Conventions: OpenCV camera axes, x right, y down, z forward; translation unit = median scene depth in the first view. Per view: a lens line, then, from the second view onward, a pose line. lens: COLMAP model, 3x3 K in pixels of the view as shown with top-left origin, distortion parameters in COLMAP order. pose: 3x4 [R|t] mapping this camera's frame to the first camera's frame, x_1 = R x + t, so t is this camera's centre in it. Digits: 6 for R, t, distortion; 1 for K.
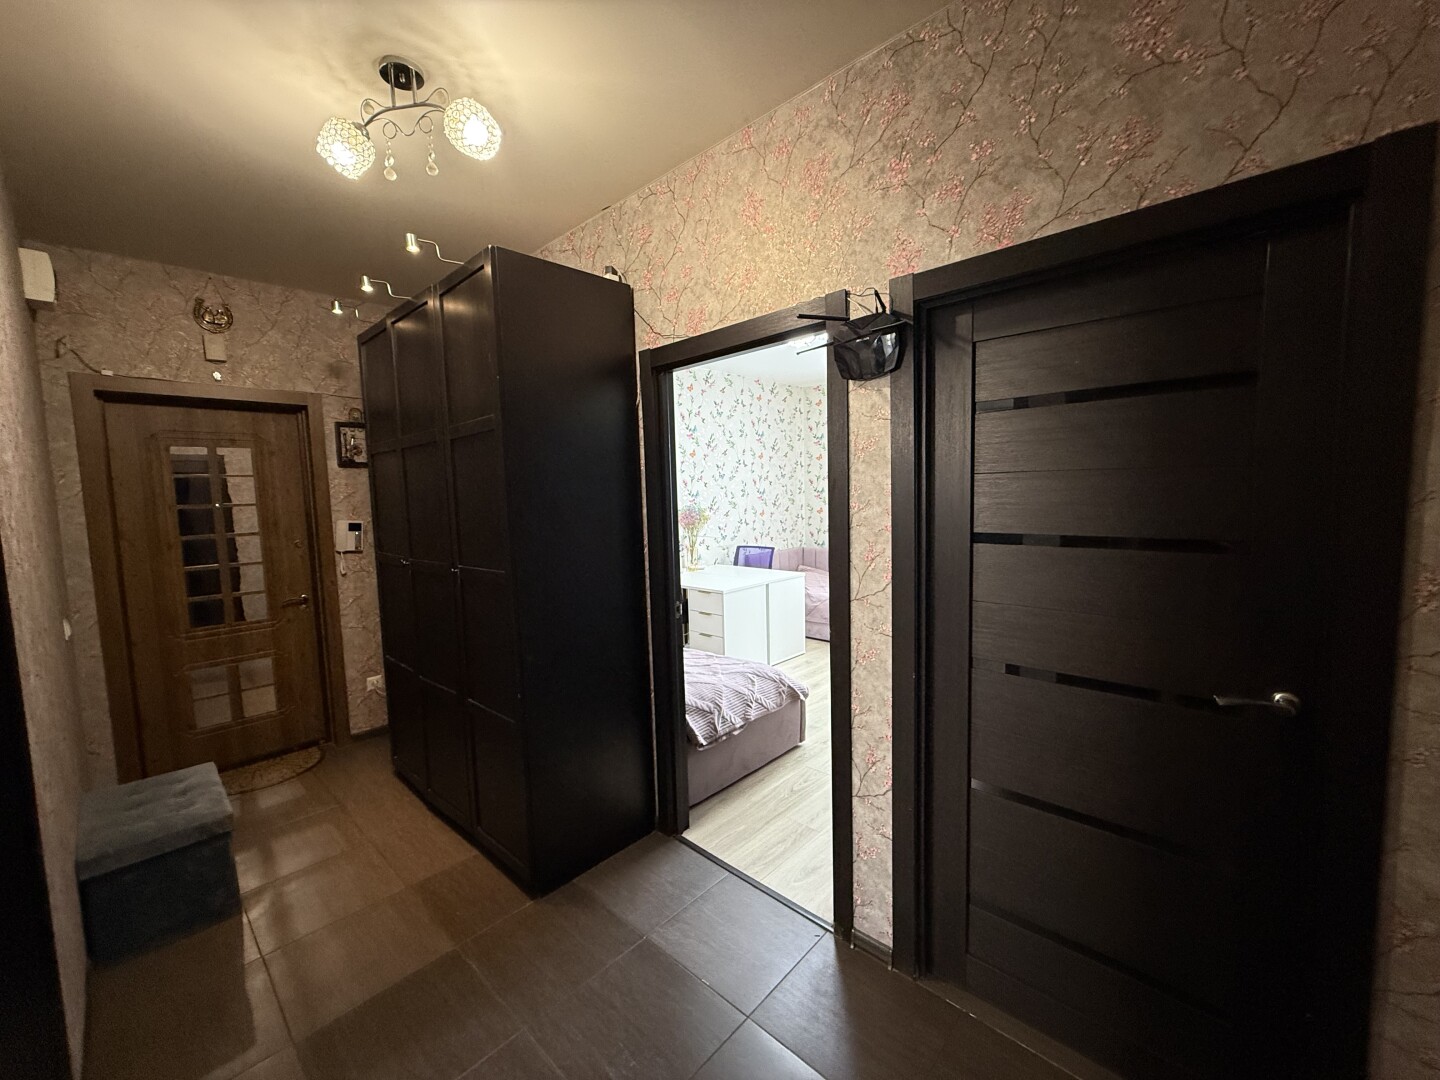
lens RADIAL K [[571.6, 0, 716.0], [0, 571.6, 536.6], [0, 0, 1]] dist [0.000272, 0.000226]
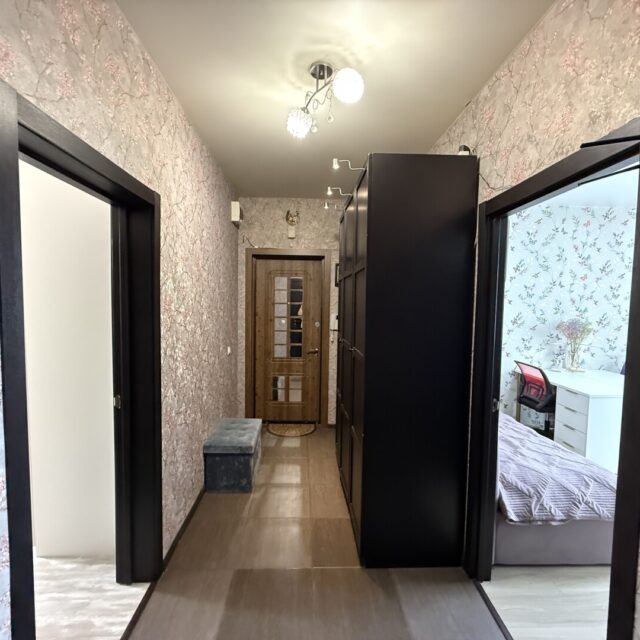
lens RADIAL K [[339.7, 0, 318.7], [0, 339.7, 318.1], [0, 0, 1]] dist [0.001640, -0.000583]
pose [[0.710377, 0.079147, -0.699357, 0.120078], [-0.093583, 0.995456, 0.017600, -0.028528], [0.697572, 0.052945, 0.714556, 0.135311]]
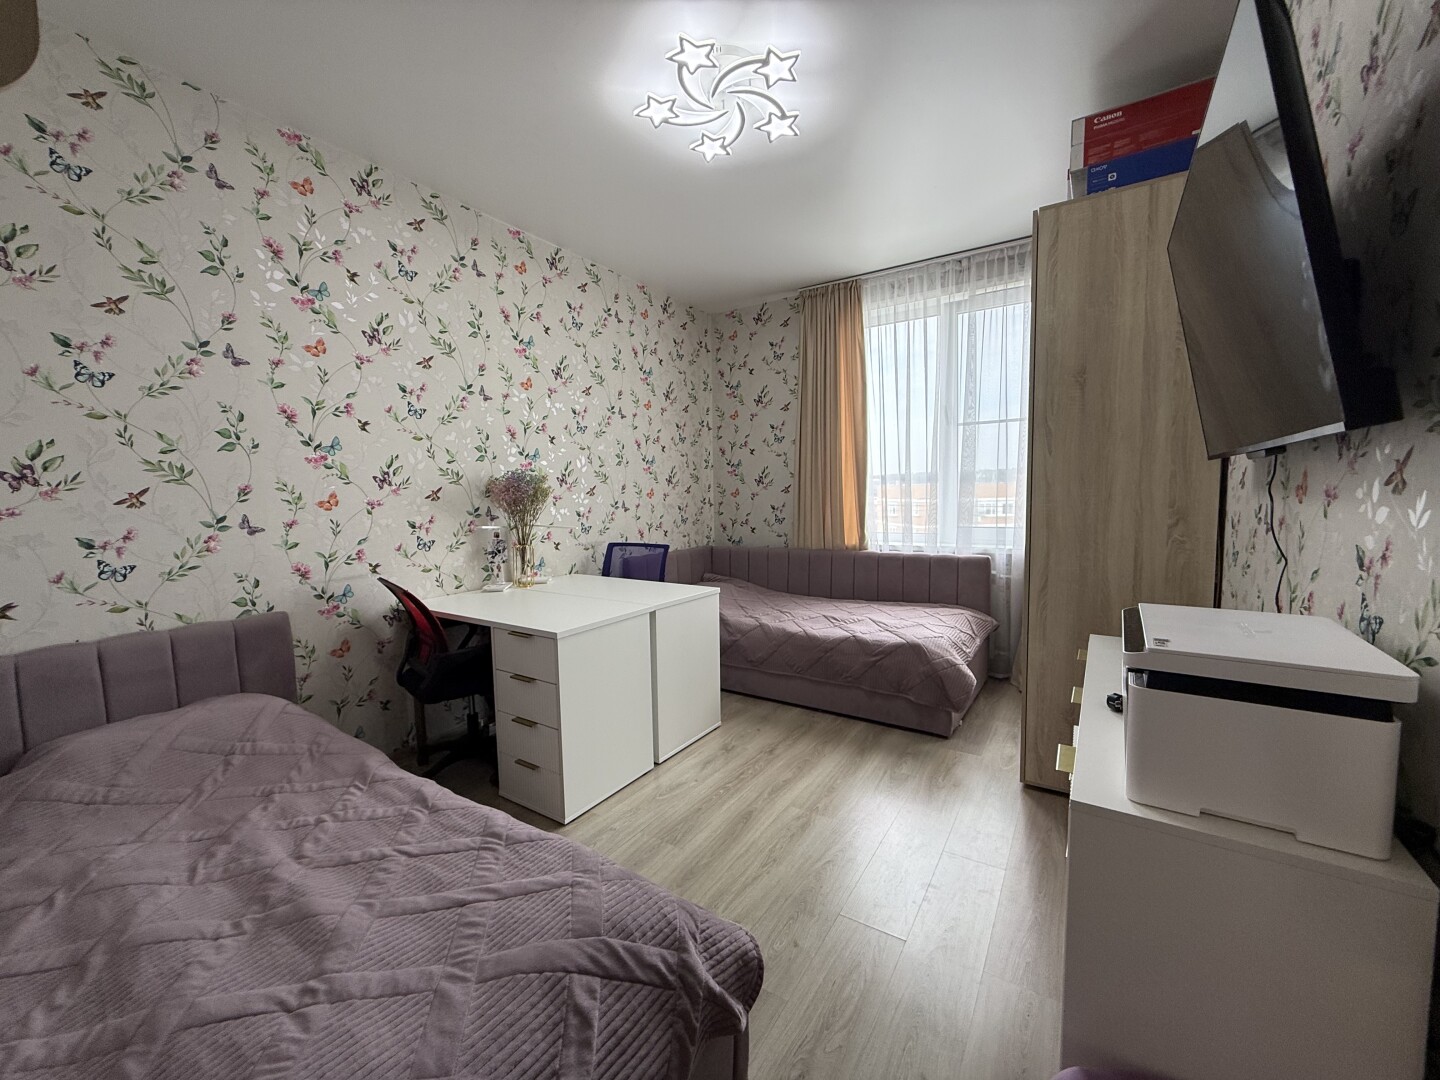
lens RADIAL K [[571.6, 0, 706.0], [0, 571.6, 543.6], [0, 0, 1]] dist [0.000272, 0.000226]
pose [[0.987153, -0.005901, 0.159666, 0.074522], [0.005047, 0.999971, 0.005756, 0.023956], [-0.159695, -0.004876, 0.987154, 0.663151]]
